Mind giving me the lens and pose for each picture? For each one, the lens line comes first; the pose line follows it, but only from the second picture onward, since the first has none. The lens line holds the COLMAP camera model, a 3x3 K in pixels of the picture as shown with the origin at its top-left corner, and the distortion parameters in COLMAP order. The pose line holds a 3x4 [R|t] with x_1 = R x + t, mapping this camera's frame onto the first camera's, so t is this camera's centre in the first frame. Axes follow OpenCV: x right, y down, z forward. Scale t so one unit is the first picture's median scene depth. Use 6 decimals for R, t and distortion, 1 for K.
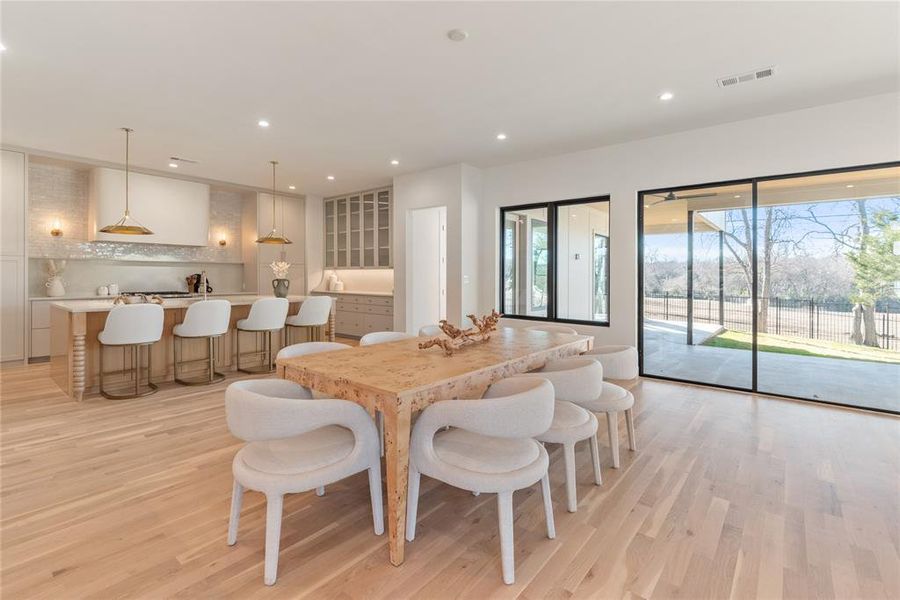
lens RADIAL K [[411.1, 0, 449.6], [0, 411.1, 279.8], [0, 0, 1]] dist [-0.001410, -0.000577]
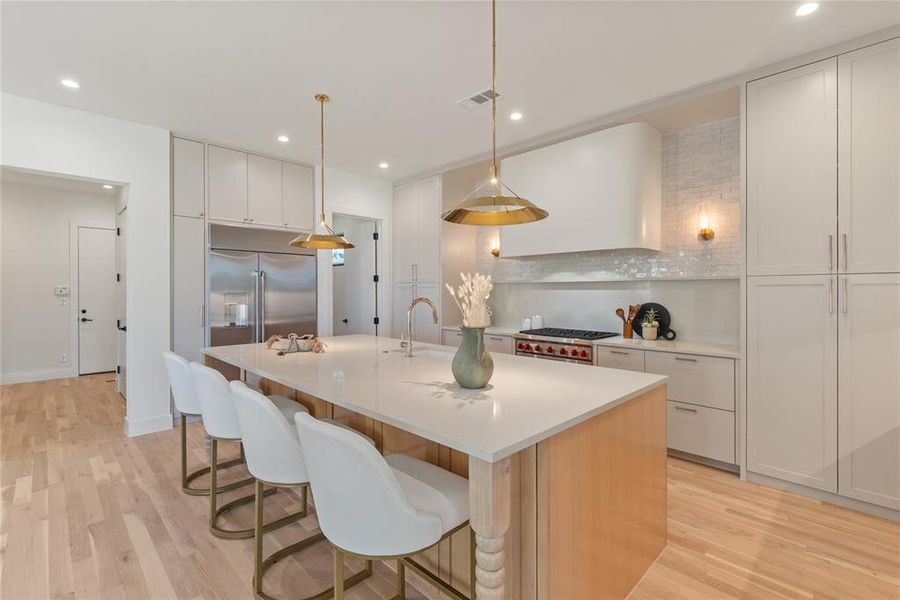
lens RADIAL K [[407.1, 0, 449.4], [0, 407.1, 292.1], [0, 0, 1]] dist [0.000284, -0.000122]
pose [[-0.087708, -0.003938, -0.996138, -0.097101], [-0.009025, 0.999954, -0.003159, -0.028871], [0.996105, 0.008713, -0.087740, 0.983911]]
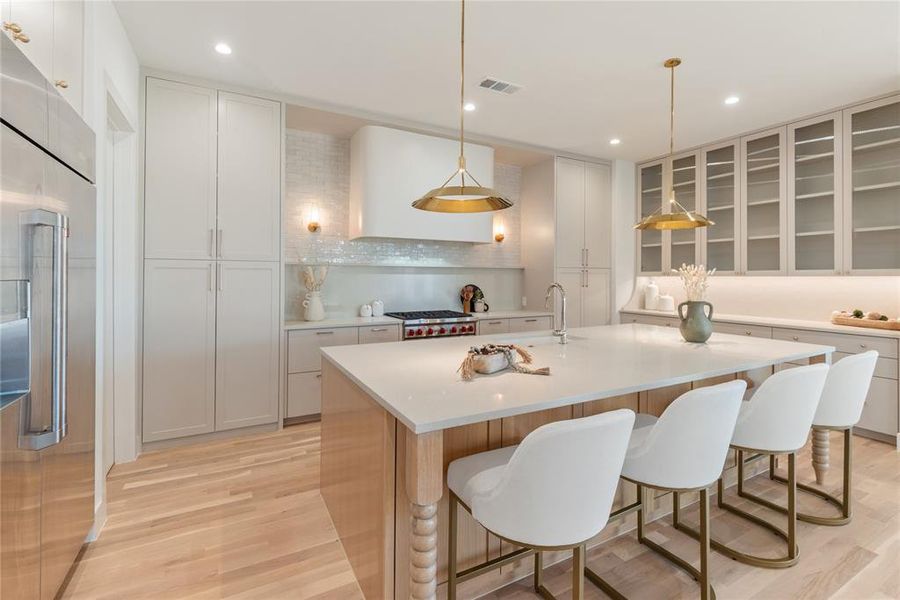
lens RADIAL K [[395.2, 0, 445.8], [0, 395.2, 276.3], [0, 0, 1]] dist [0.000303, -0.000017]
pose [[0.927262, -0.003067, -0.374401, -0.502256], [-0.001016, 0.999942, -0.010708, -0.025184], [0.374412, 0.010309, 0.927205, 0.465656]]
